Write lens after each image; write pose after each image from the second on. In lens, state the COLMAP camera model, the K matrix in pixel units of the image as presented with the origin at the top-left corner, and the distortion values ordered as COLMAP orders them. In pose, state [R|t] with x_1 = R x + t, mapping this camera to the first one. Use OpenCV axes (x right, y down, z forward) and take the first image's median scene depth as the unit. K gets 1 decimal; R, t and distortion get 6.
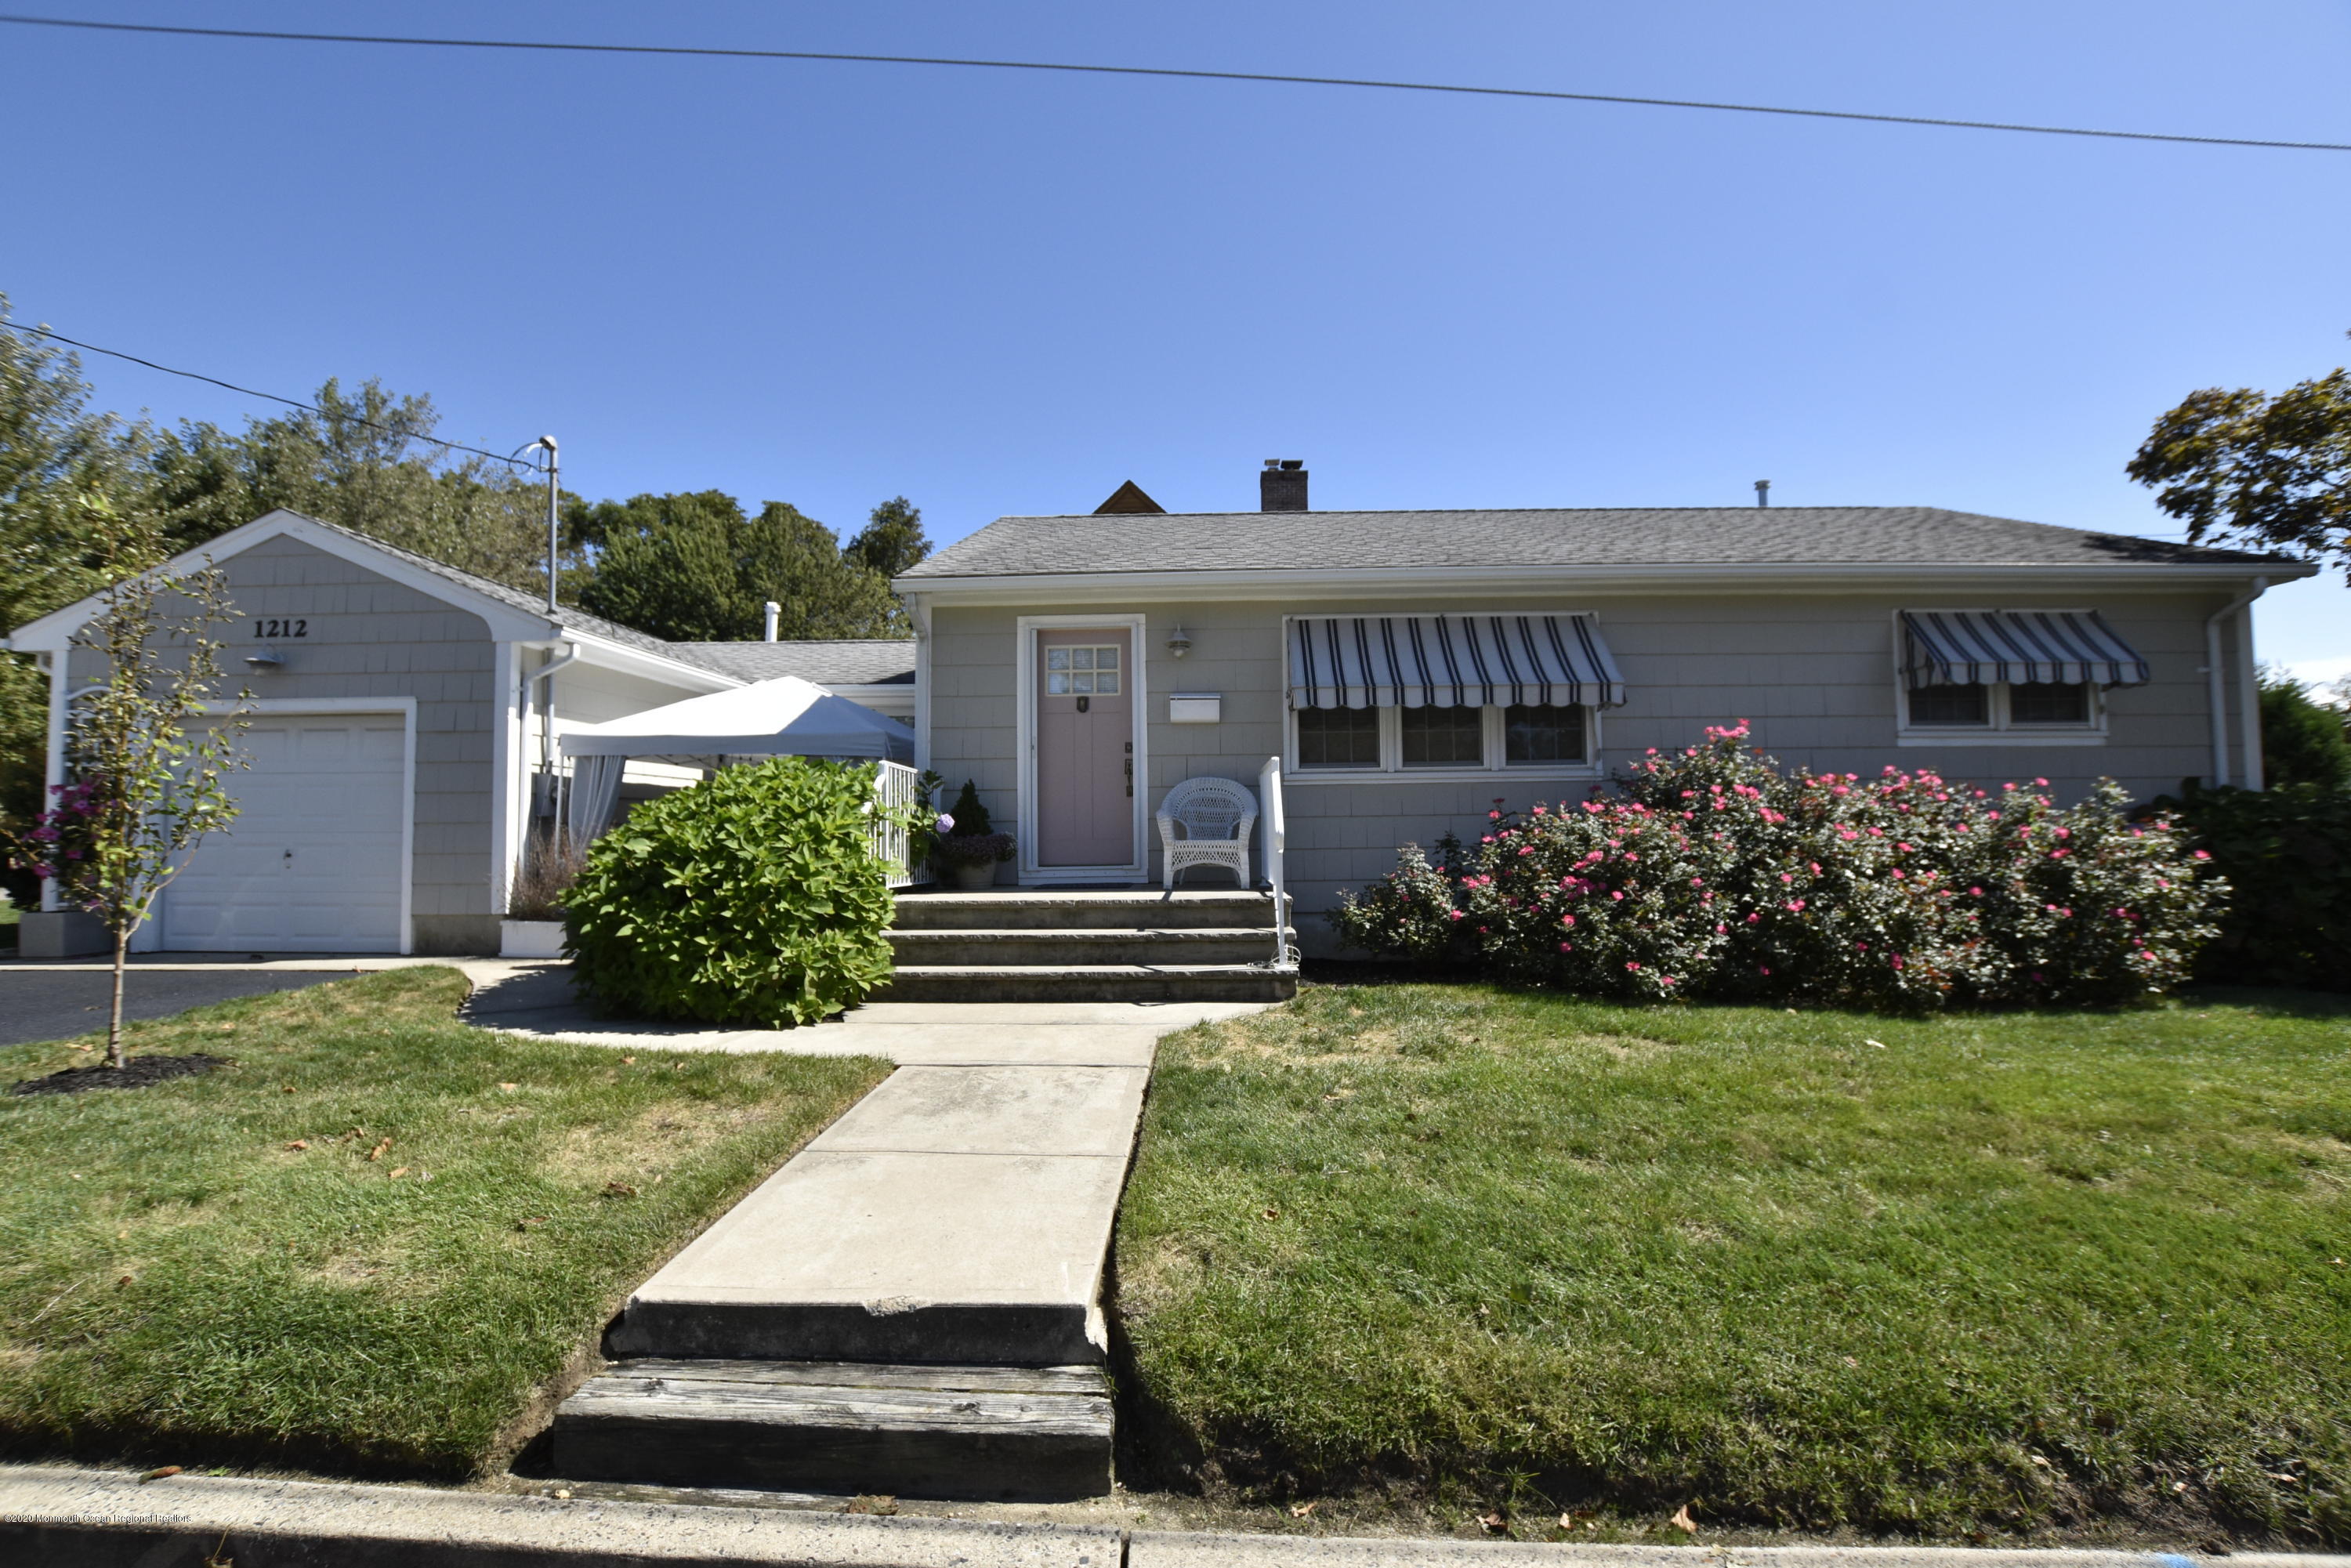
lens RADIAL K [[1049.2, 0, 1186.5], [0, 1049.2, 783.0], [0, 0, 1]] dist [-0.036823, 0.005418]
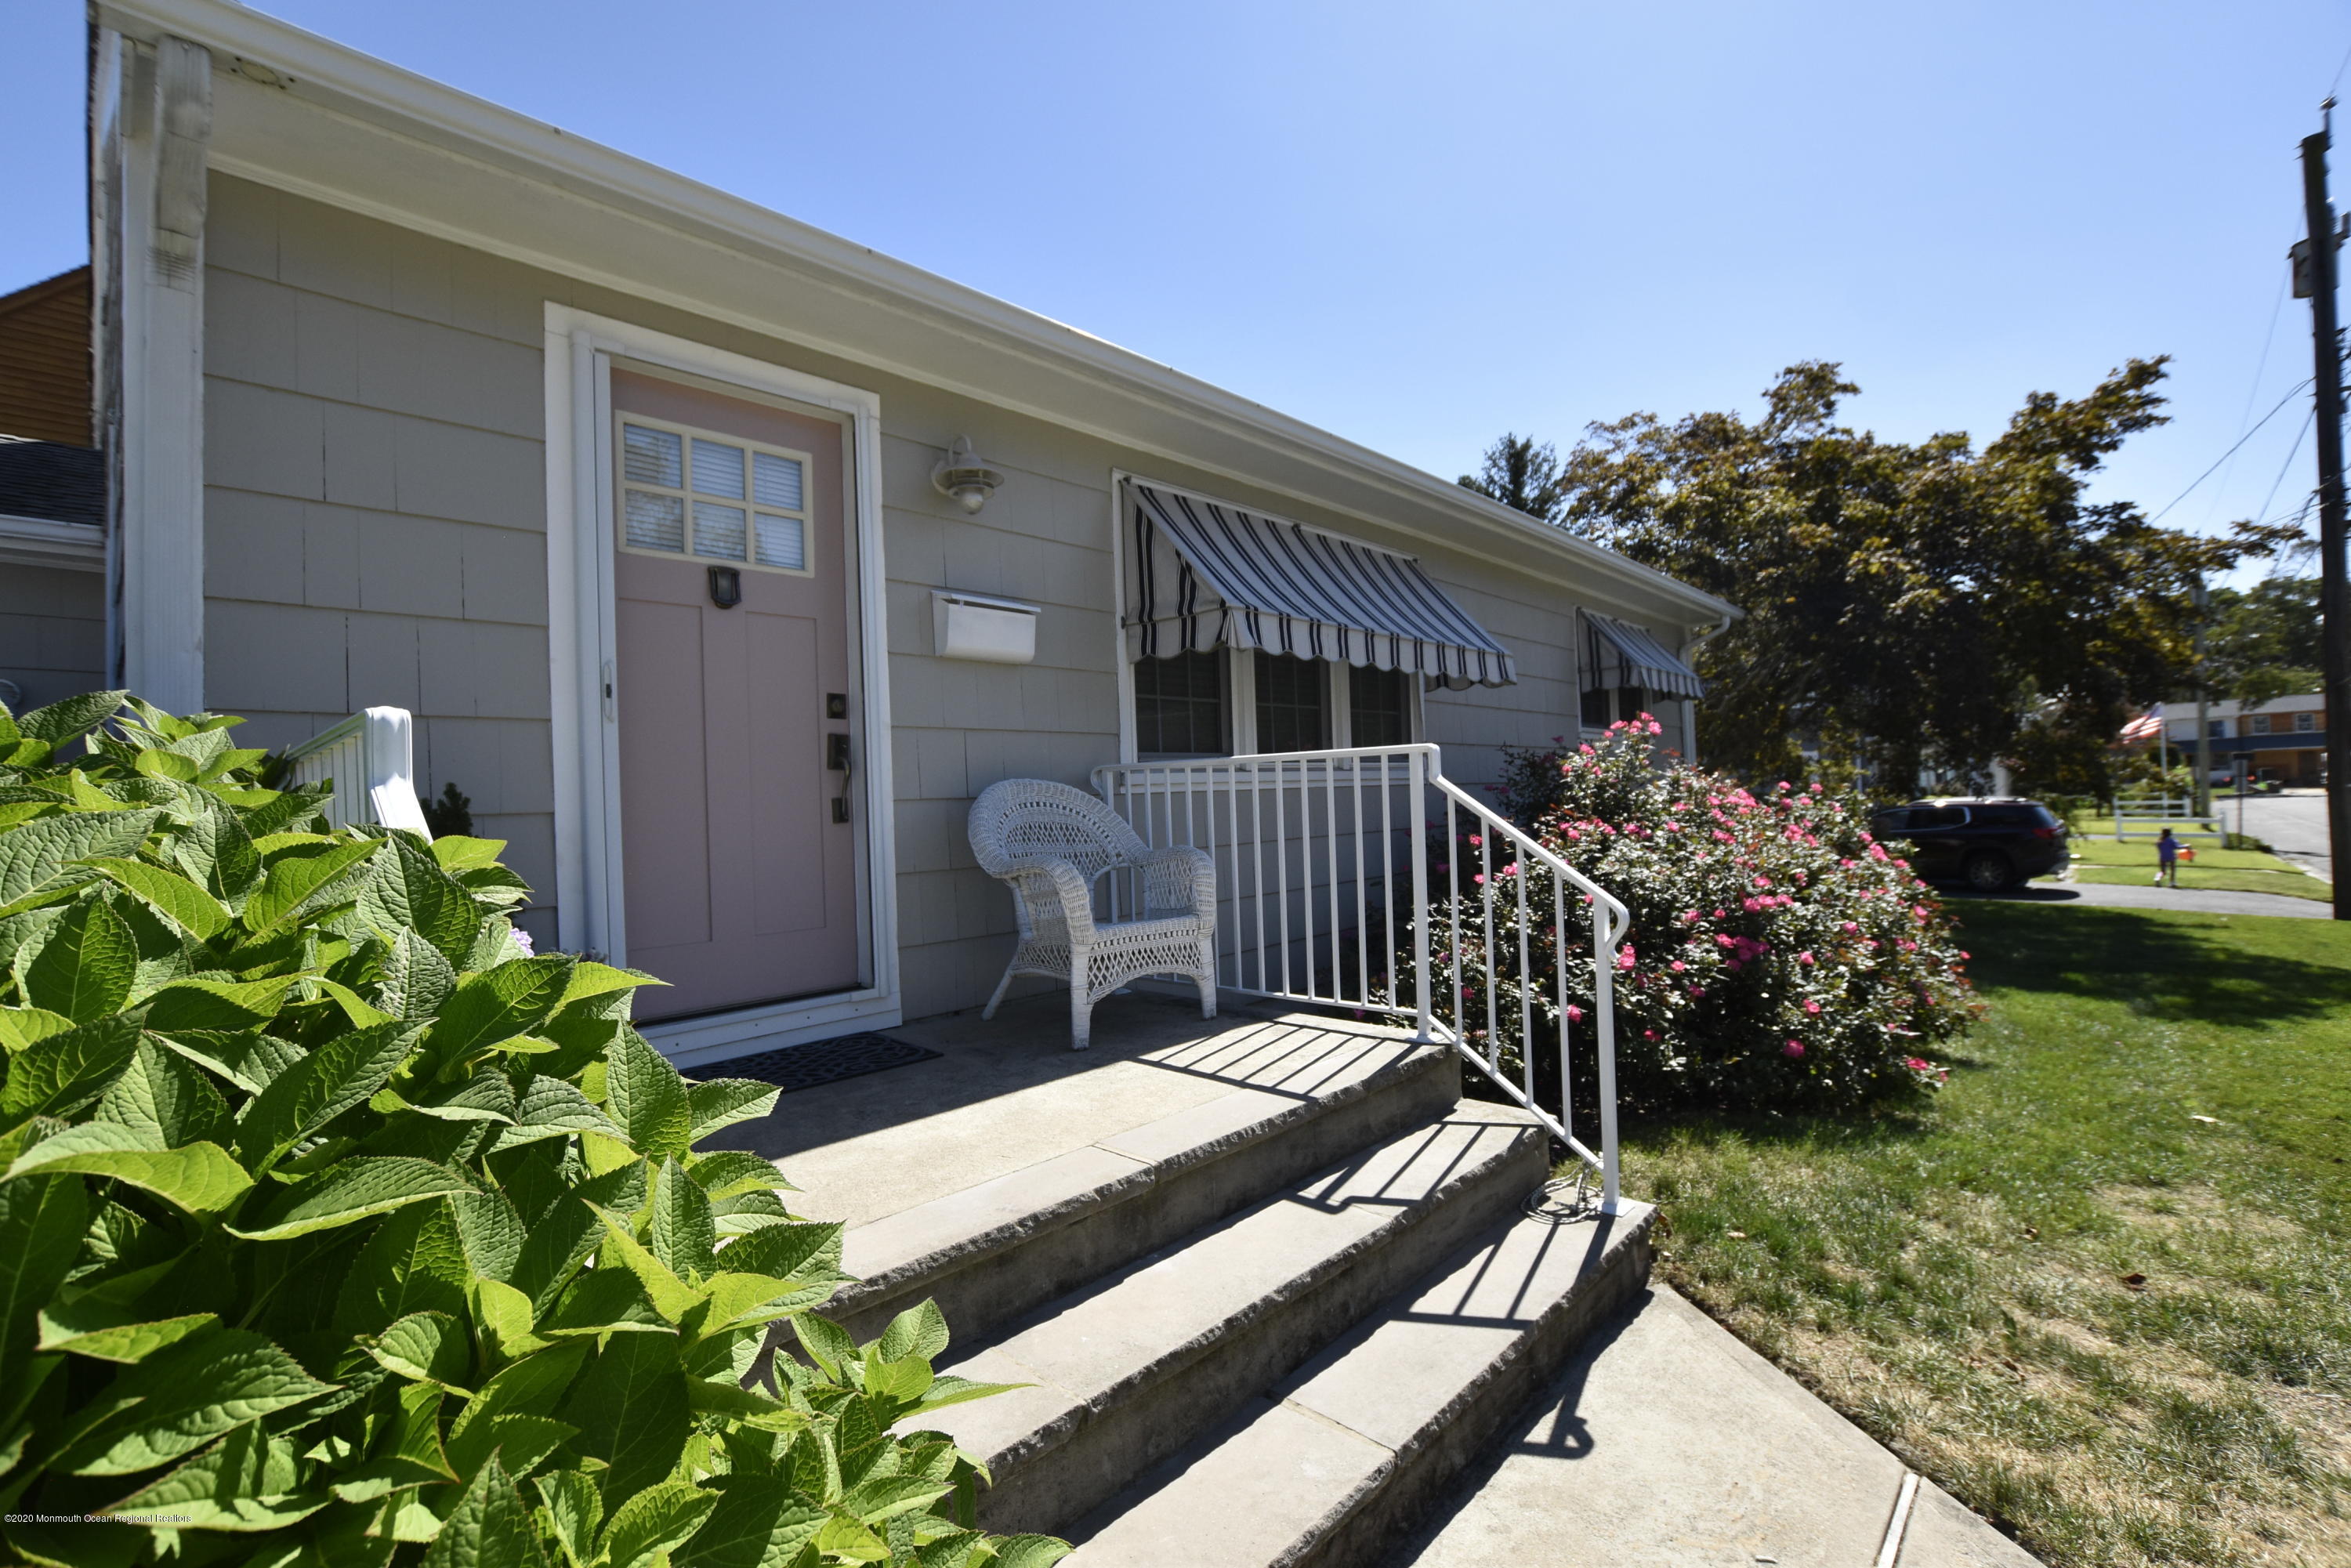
lens RADIAL K [[1043.1, 0, 1175.5], [0, 1043.1, 784.0], [0, 0, 1]] dist [-0.042832, 0.008852]
pose [[0.660447, -0.001110, 0.750872, -0.276954], [-0.008958, 0.999916, 0.009357, -0.007826], [-0.750819, -0.012906, 0.660382, 0.630966]]
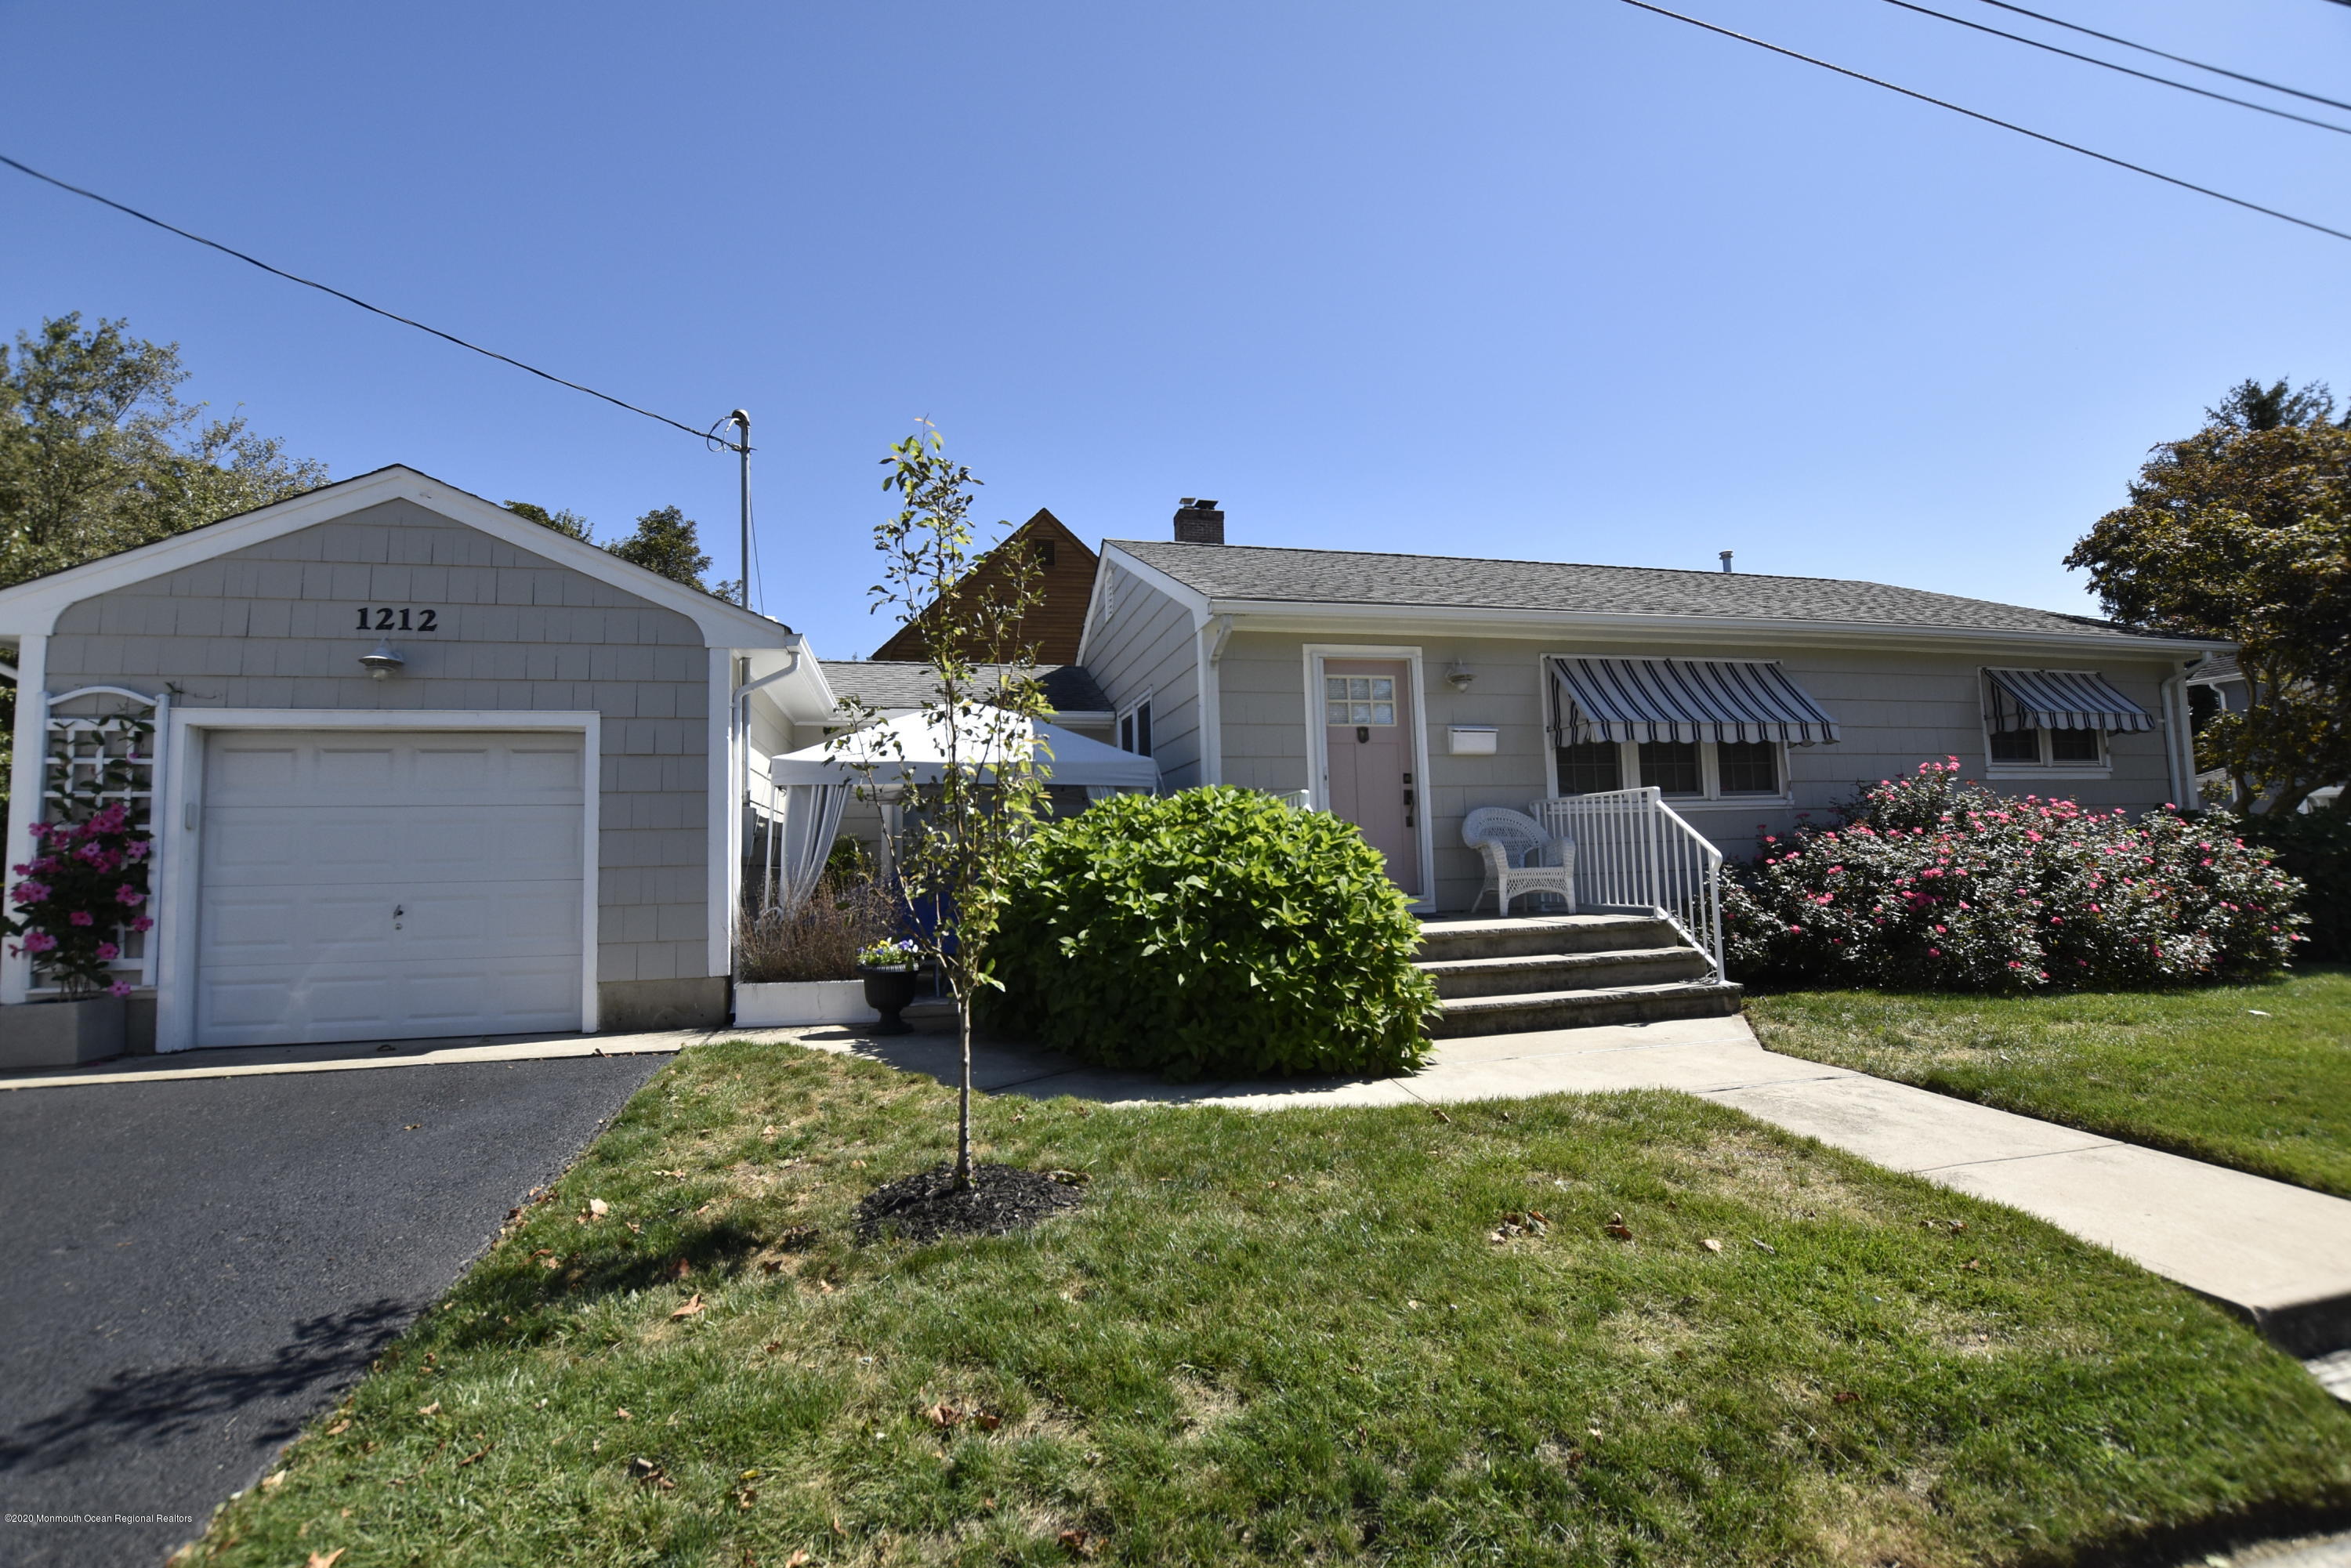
lens RADIAL K [[1049.2, 0, 1186.5], [0, 1049.2, 783.0], [0, 0, 1]] dist [-0.036823, 0.005418]
pose [[0.961633, 0.002686, 0.274326, -0.537296], [0.006772, 0.999415, -0.033526, 0.003051], [-0.274256, 0.034097, 0.961052, 0.093254]]
